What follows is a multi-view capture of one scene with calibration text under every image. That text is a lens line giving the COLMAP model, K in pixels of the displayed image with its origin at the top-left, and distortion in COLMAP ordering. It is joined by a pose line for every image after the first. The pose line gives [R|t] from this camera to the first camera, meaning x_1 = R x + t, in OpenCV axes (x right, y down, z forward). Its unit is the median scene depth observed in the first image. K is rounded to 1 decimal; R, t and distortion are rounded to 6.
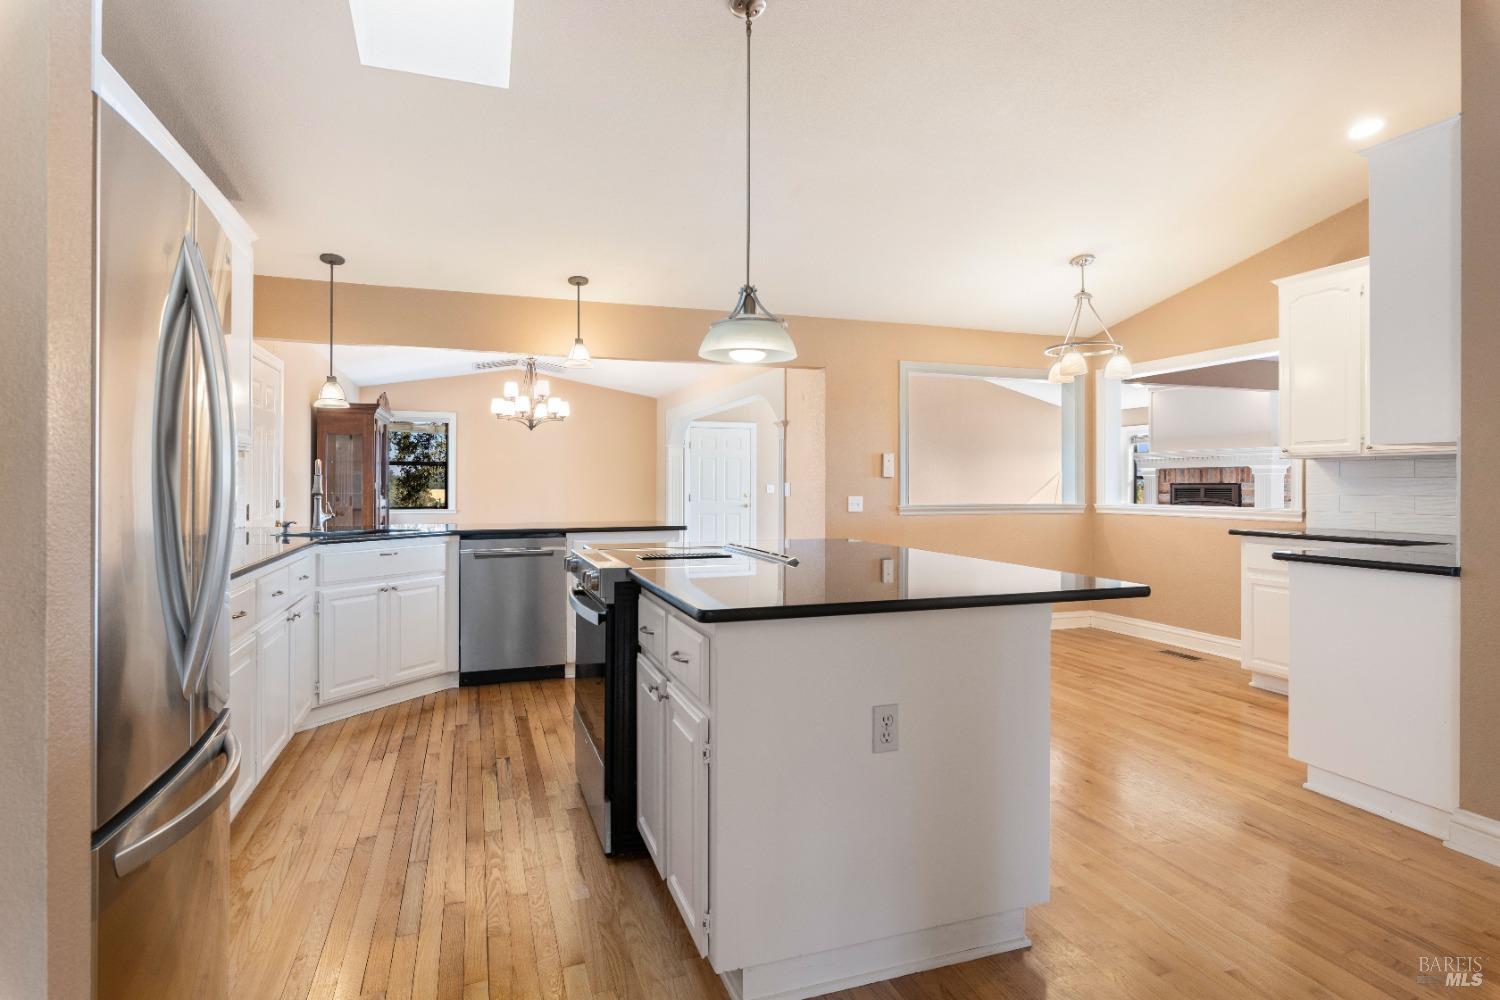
lens RADIAL K [[806.9, 0, 764.2], [0, 806.9, 485.7], [0, 0, 1]] dist [-0.001940, -0.000708]
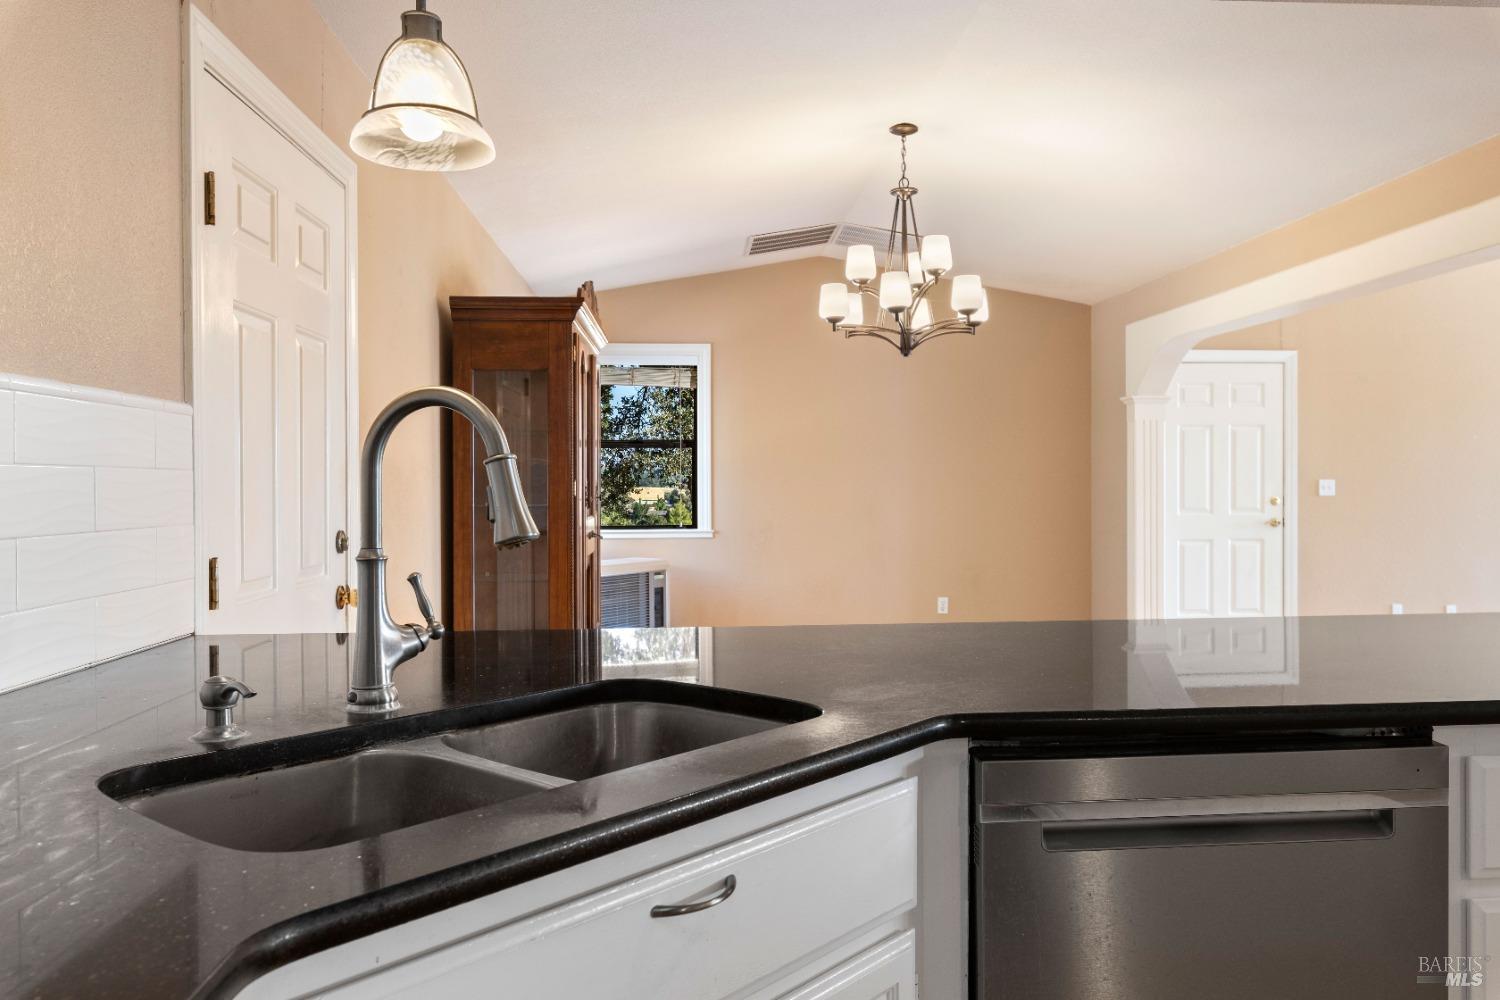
lens RADIAL K [[1113.0, 0, 754.5], [0, 1113.0, 502.1], [0, 0, 1]] dist [-0.007432, -0.004192]
pose [[0.961123, -0.000819, -0.276121, -0.242016], [0.006286, 0.999801, 0.018916, -0.003451], [0.276051, -0.019916, 0.960937, 0.486997]]
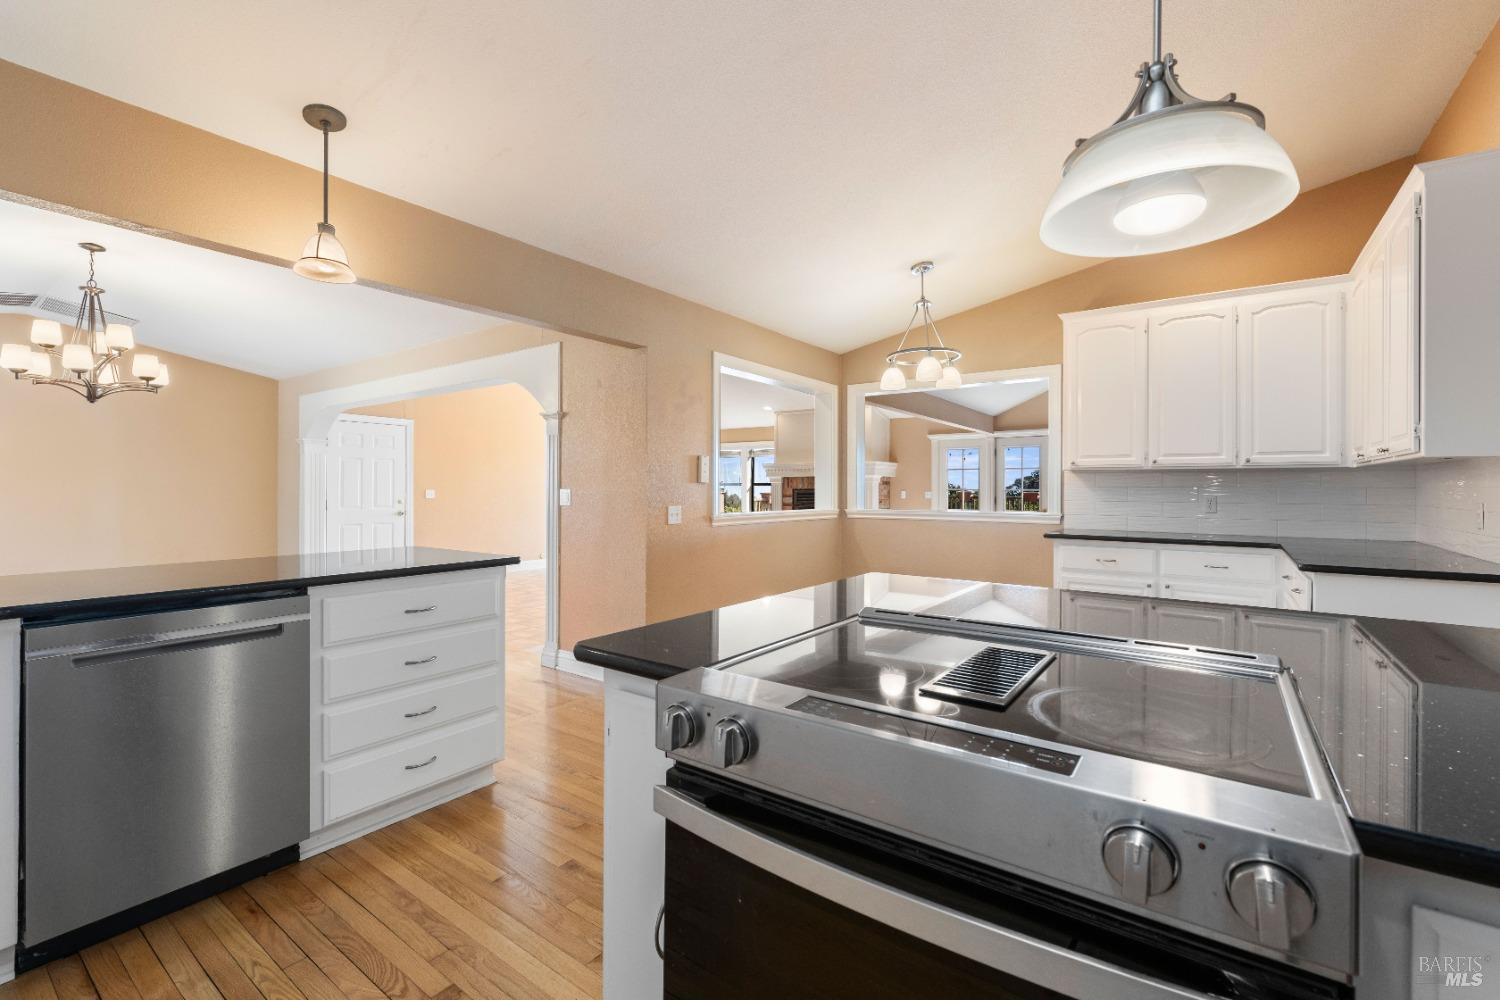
lens RADIAL K [[648.6, 0, 757.2], [0, 648.6, 487.5], [0, 0, 1]] dist [0.000618, -0.000484]
pose [[0.826150, 0.003519, 0.563440, -0.174500], [-0.002129, 0.999993, -0.003124, -0.003143], [-0.563447, 0.001381, 0.826151, 0.353518]]
